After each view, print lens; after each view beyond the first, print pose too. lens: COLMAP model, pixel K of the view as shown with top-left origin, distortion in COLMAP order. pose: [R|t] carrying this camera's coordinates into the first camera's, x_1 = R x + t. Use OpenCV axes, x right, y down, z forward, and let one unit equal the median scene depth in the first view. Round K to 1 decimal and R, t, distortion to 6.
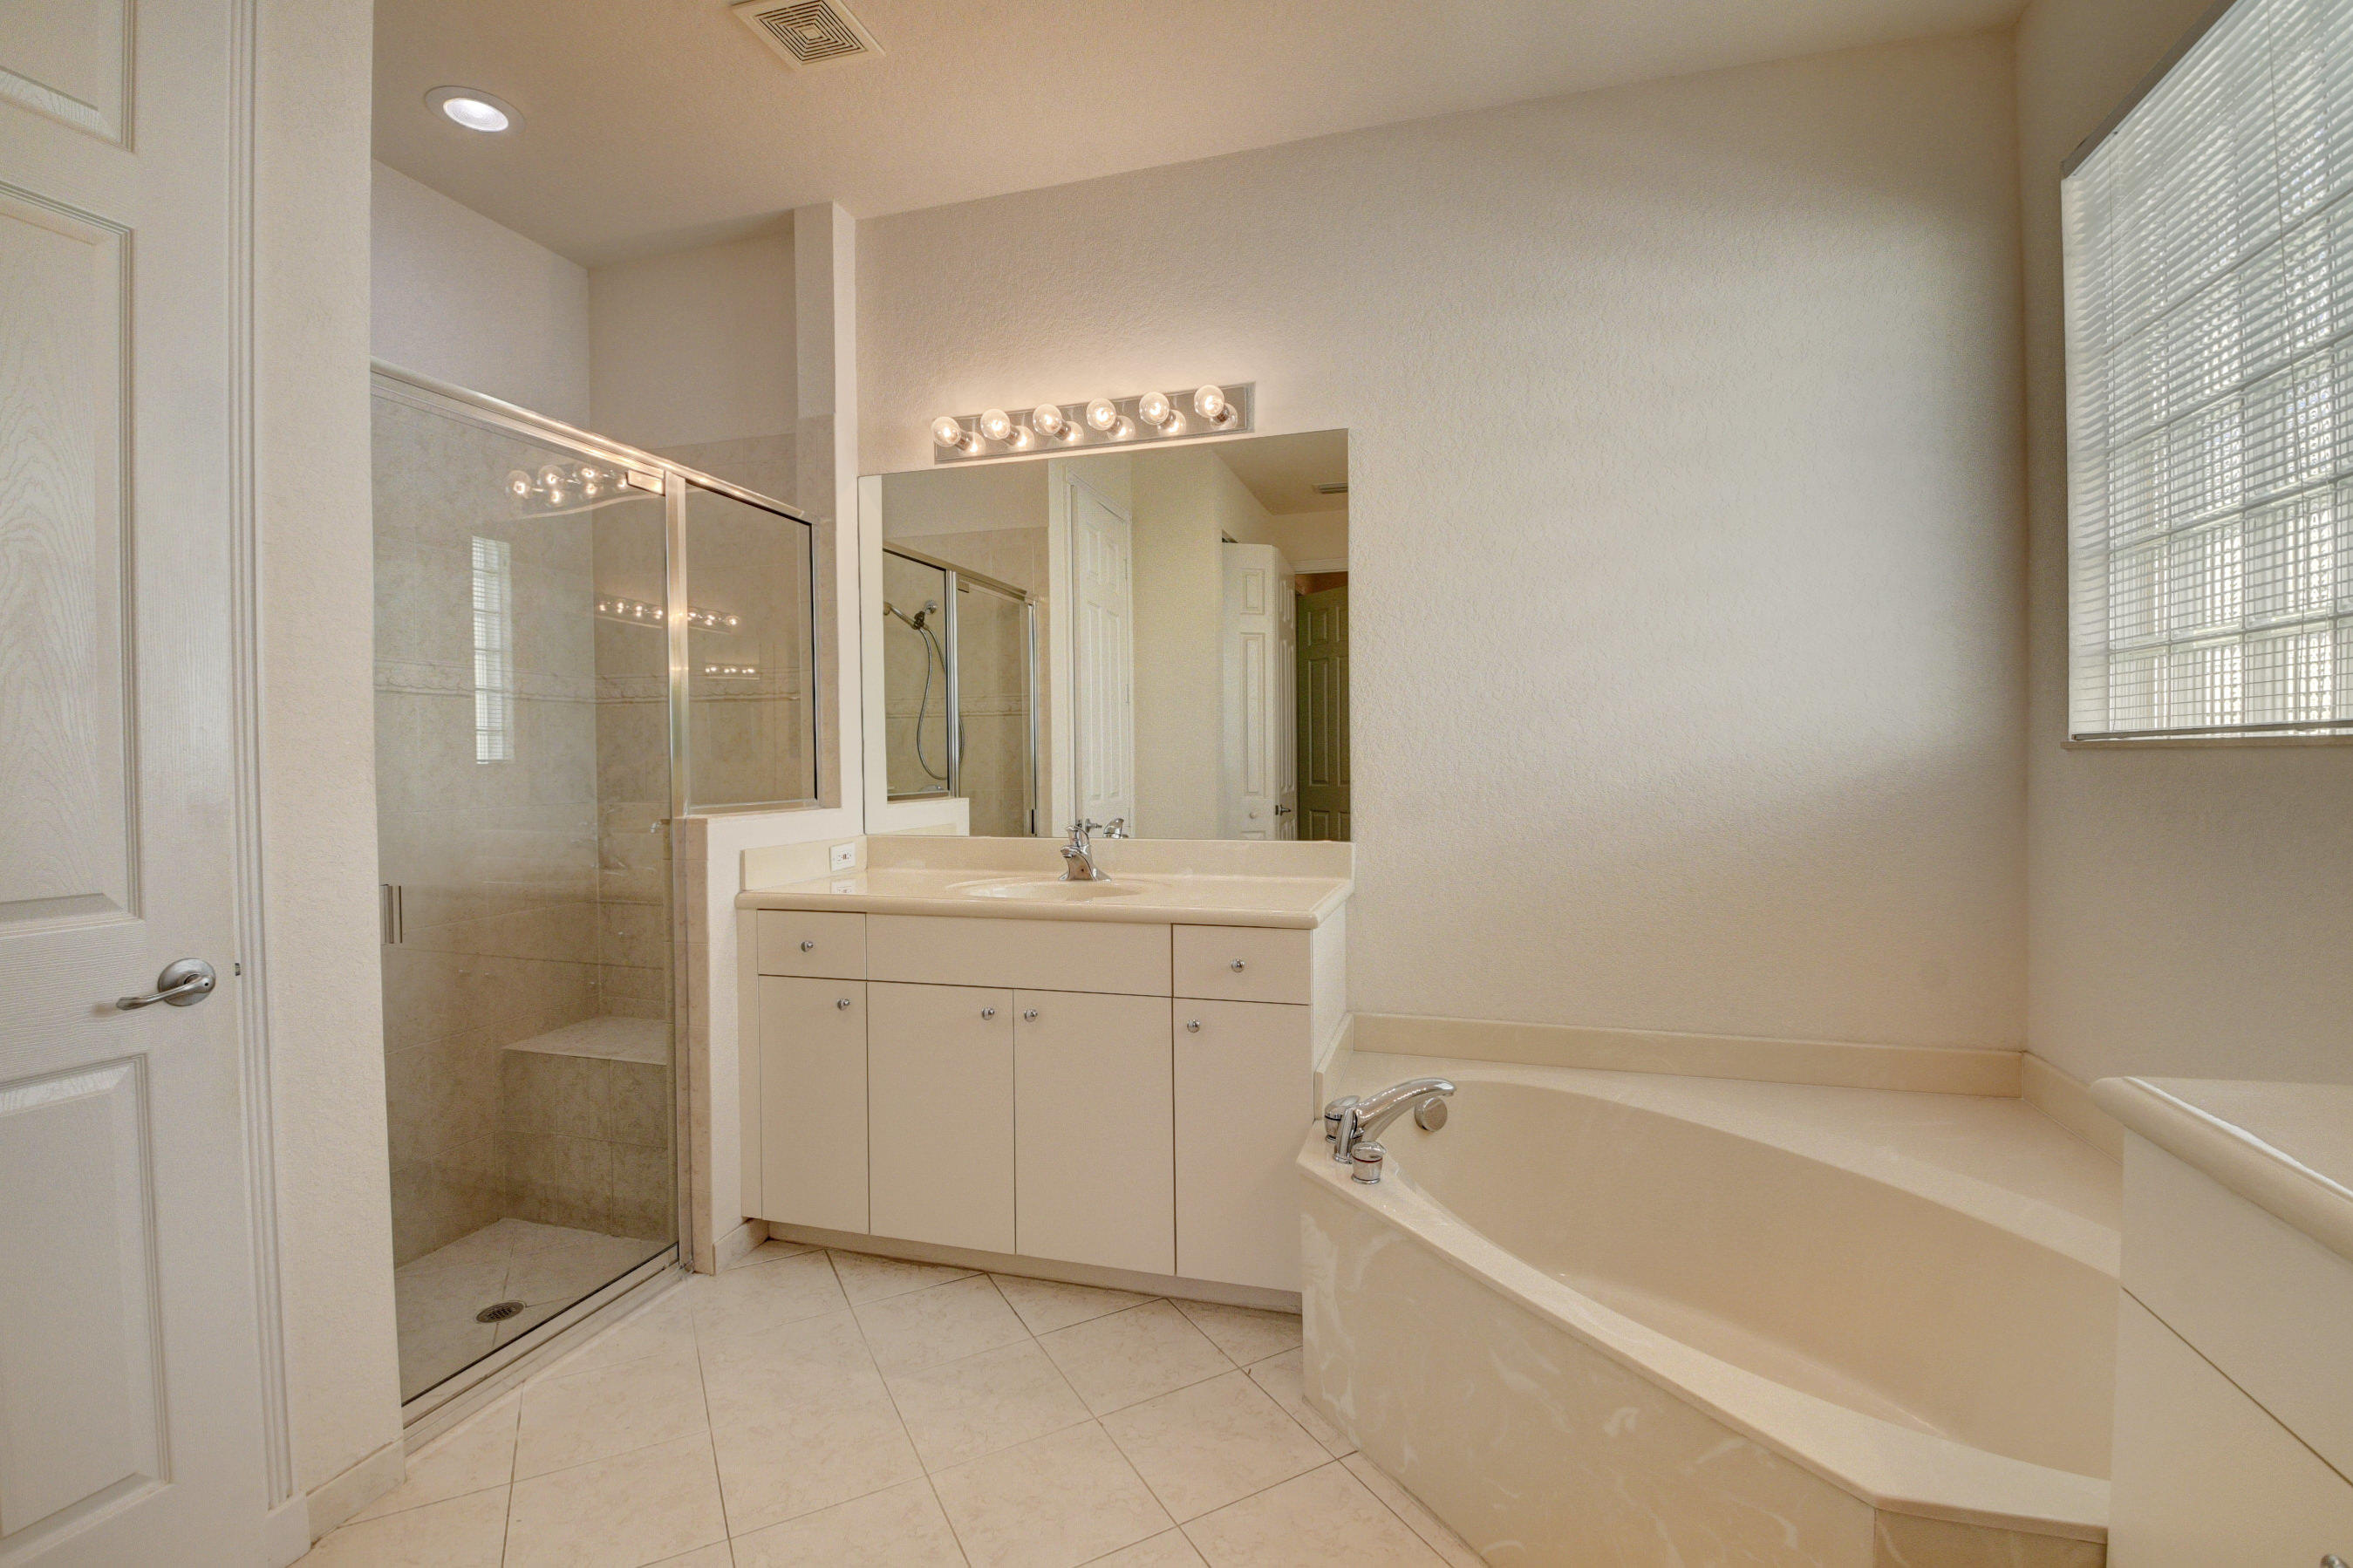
lens RADIAL K [[1029.7, 0, 1181.9], [0, 1029.7, 778.8], [0, 0, 1]] dist [0.010663, -0.021154]
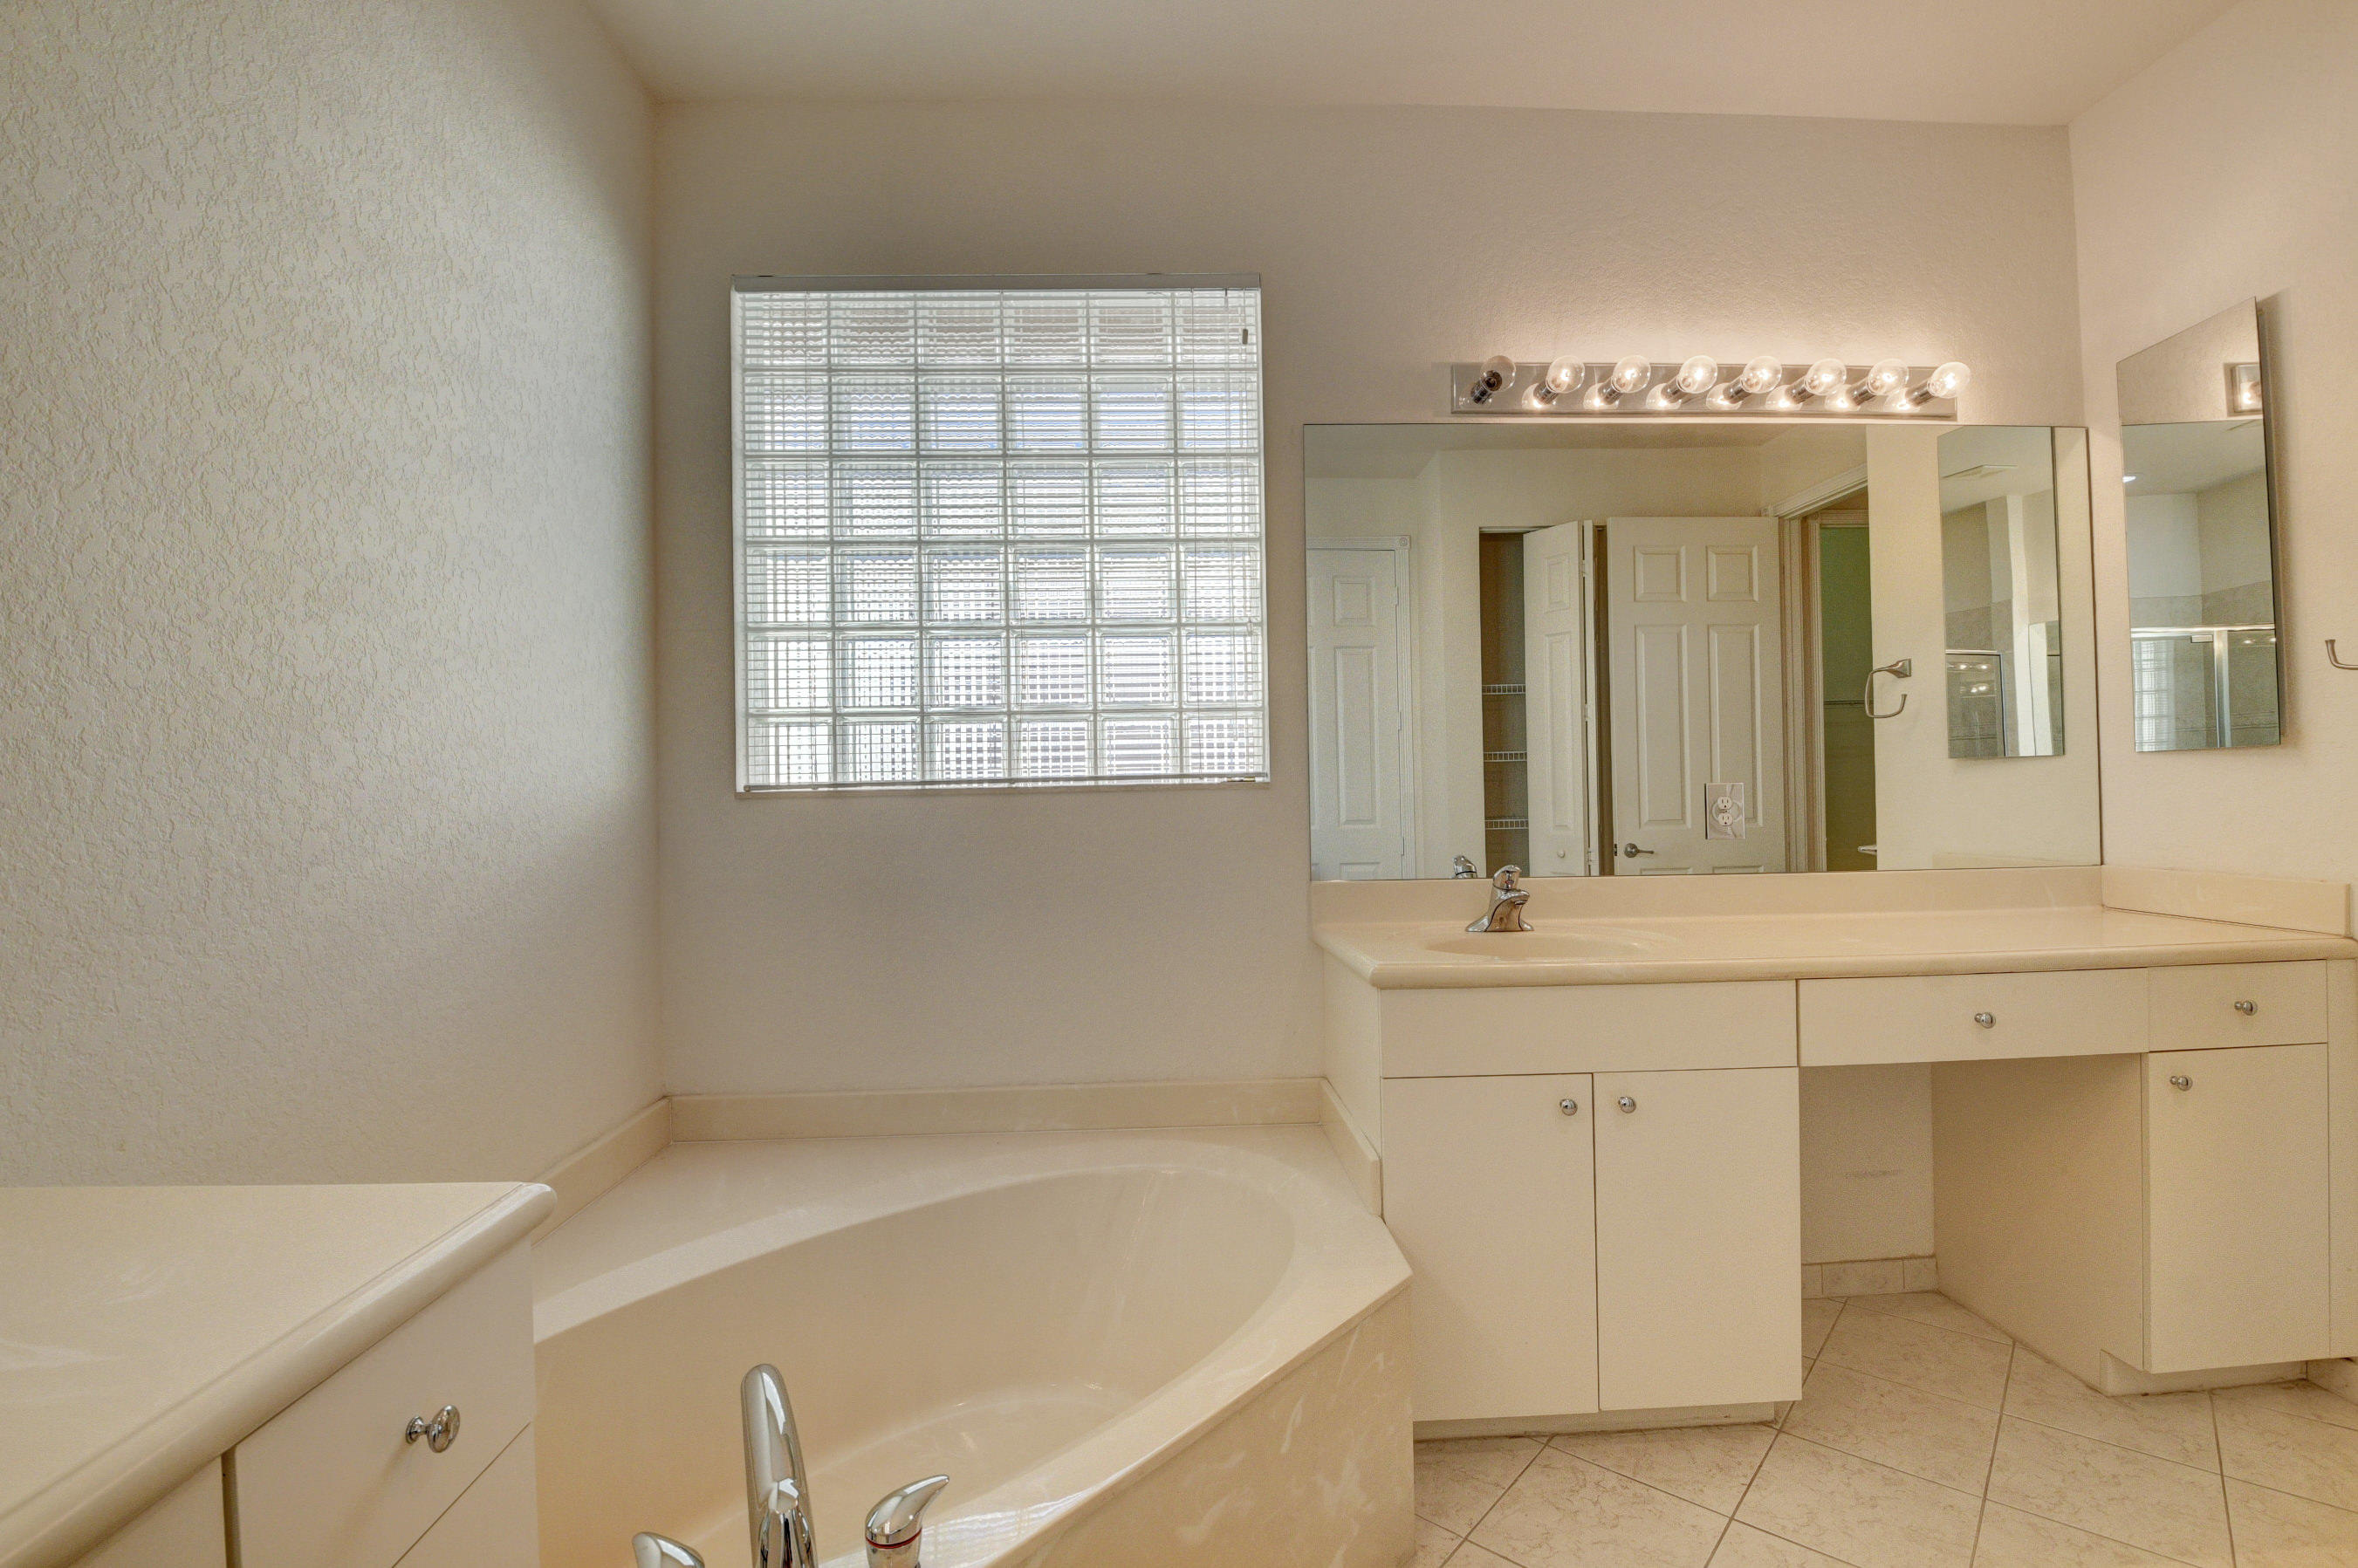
lens RADIAL K [[1031.8, 0, 1184.4], [0, 1031.8, 778.8], [0, 0, 1]] dist [0.010663, -0.021154]
pose [[-0.319016, 0.025245, 0.947413, -0.302879], [0.039302, 0.999138, -0.013389, -0.014927], [-0.946934, 0.032964, -0.319733, 0.775859]]
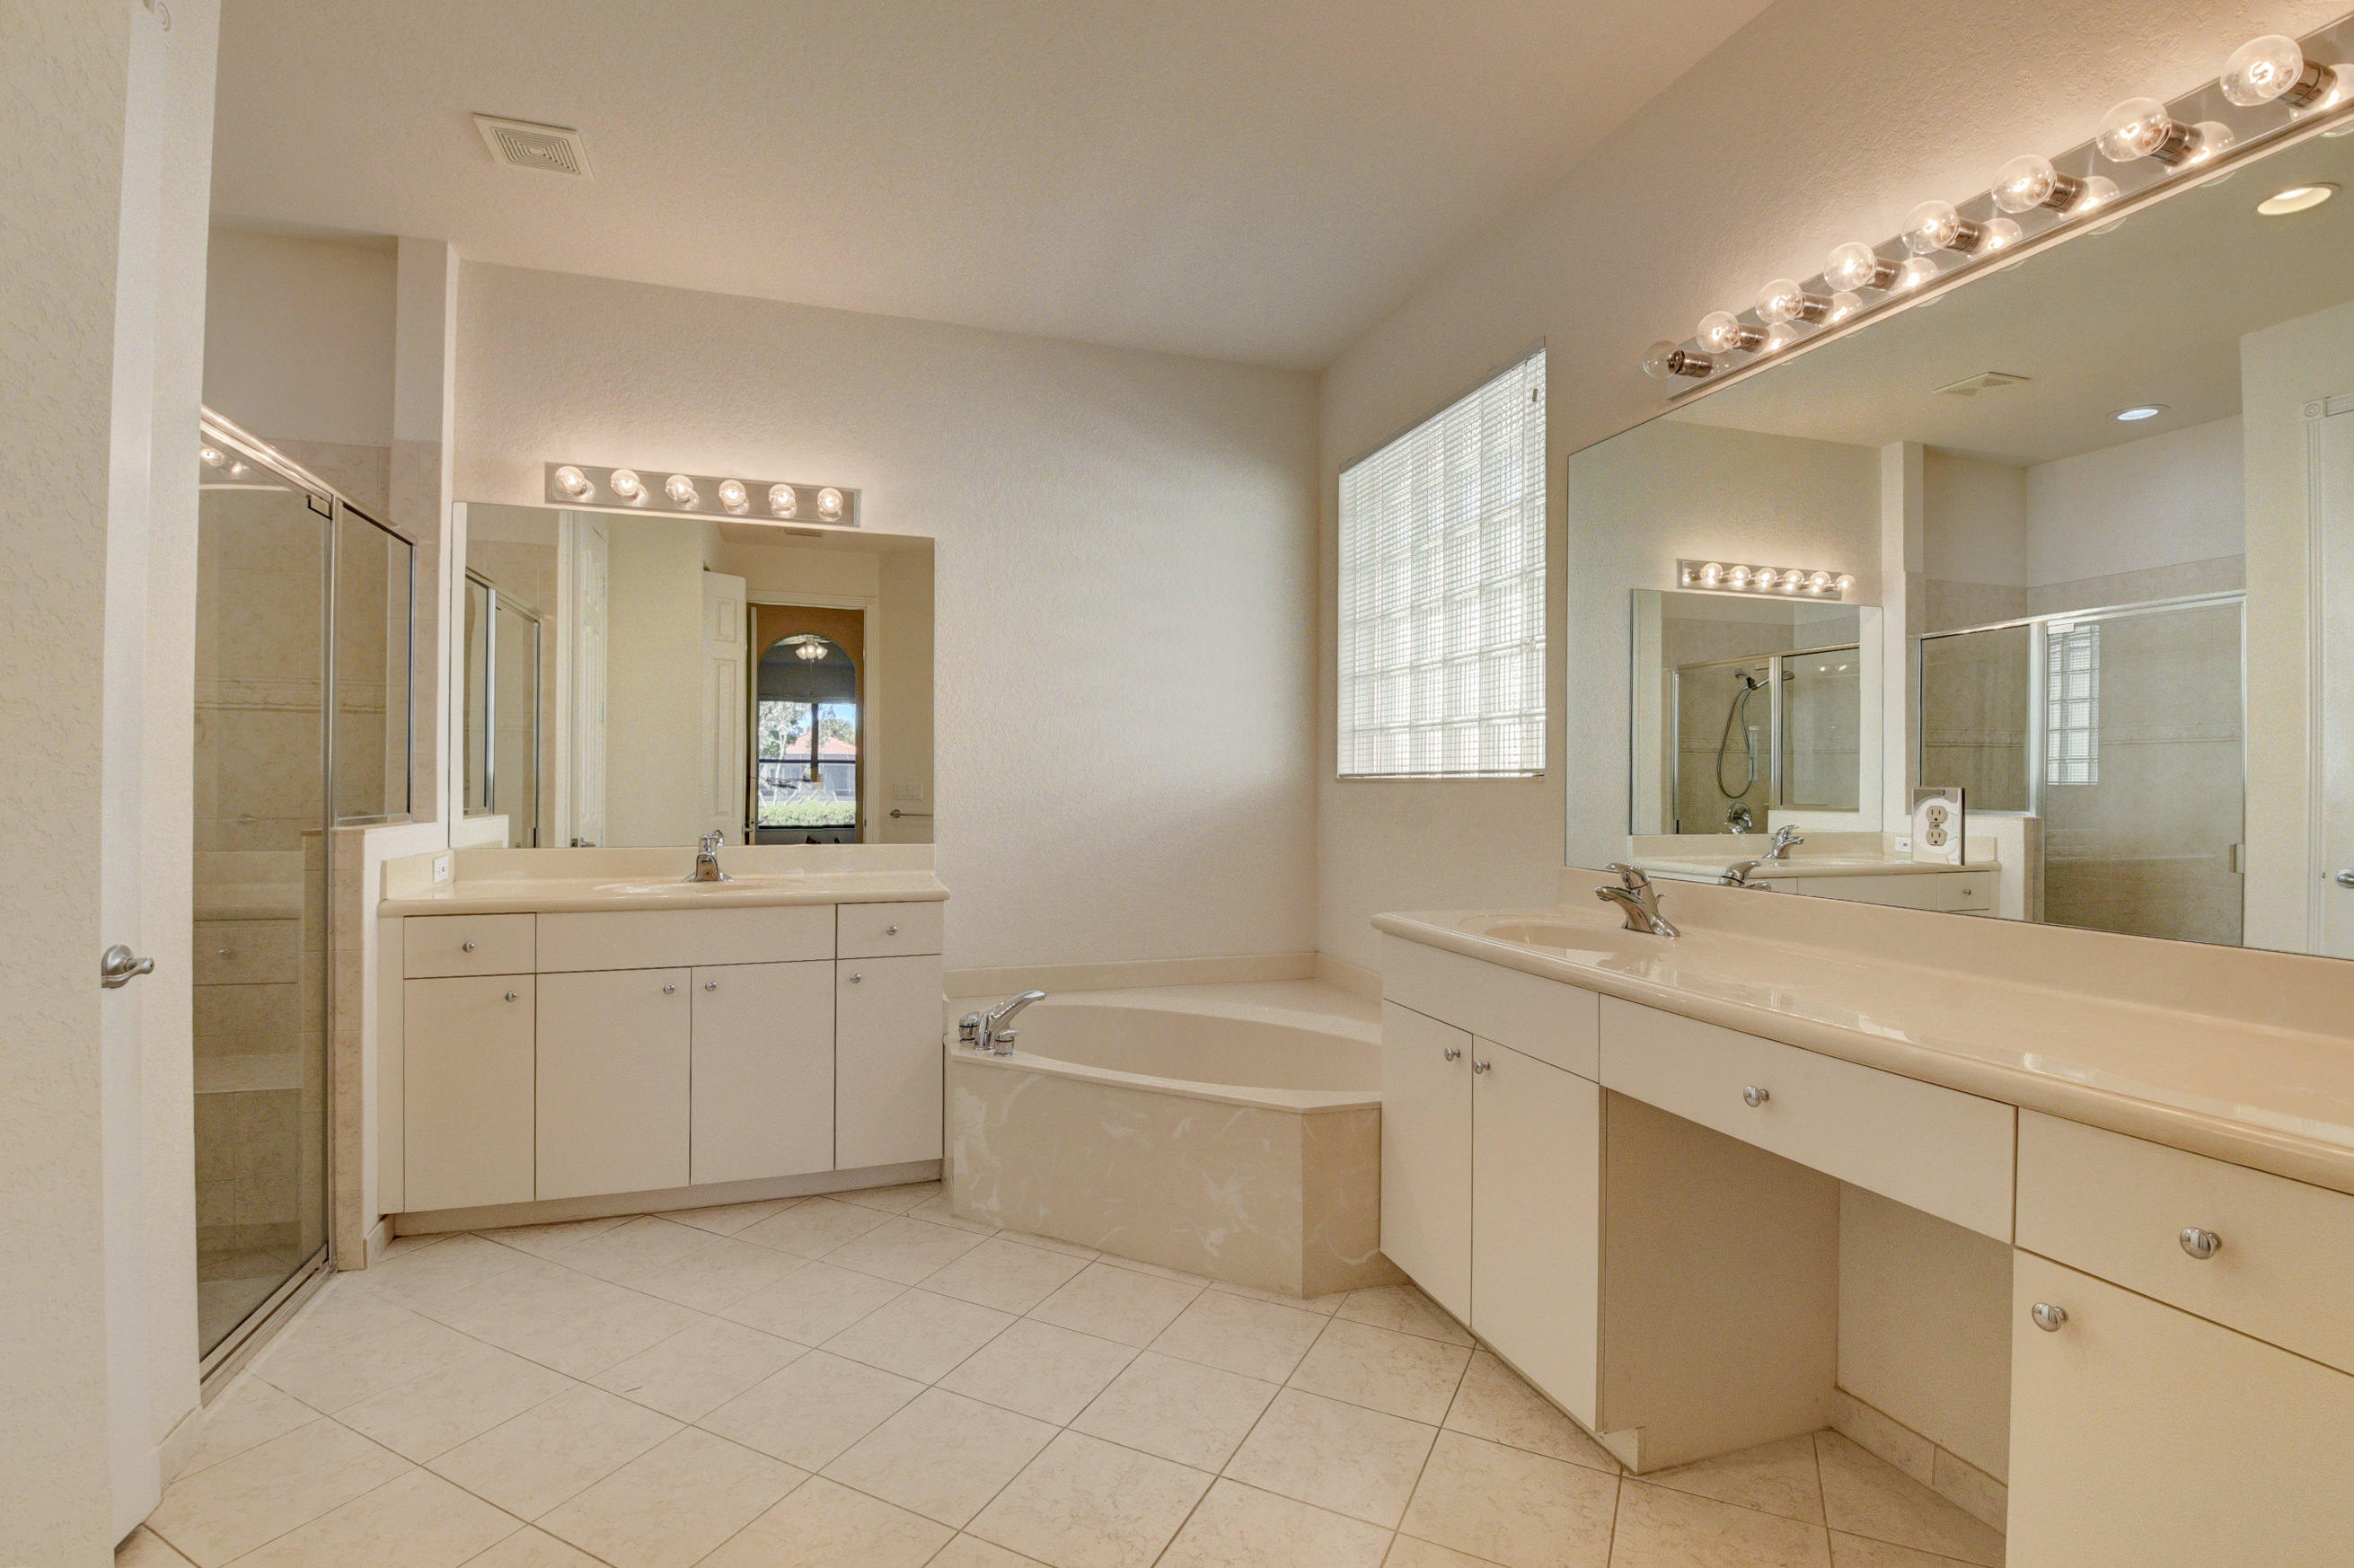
lens RADIAL K [[1054.8, 0, 1177.0], [0, 1054.8, 784.0], [0, 0, 1]] dist [0.009022, -0.017422]
pose [[0.824956, 0.014290, 0.565016, -0.386926], [-0.003687, 0.999795, -0.019902, 0.010422], [-0.565185, 0.014335, 0.824840, -0.347540]]
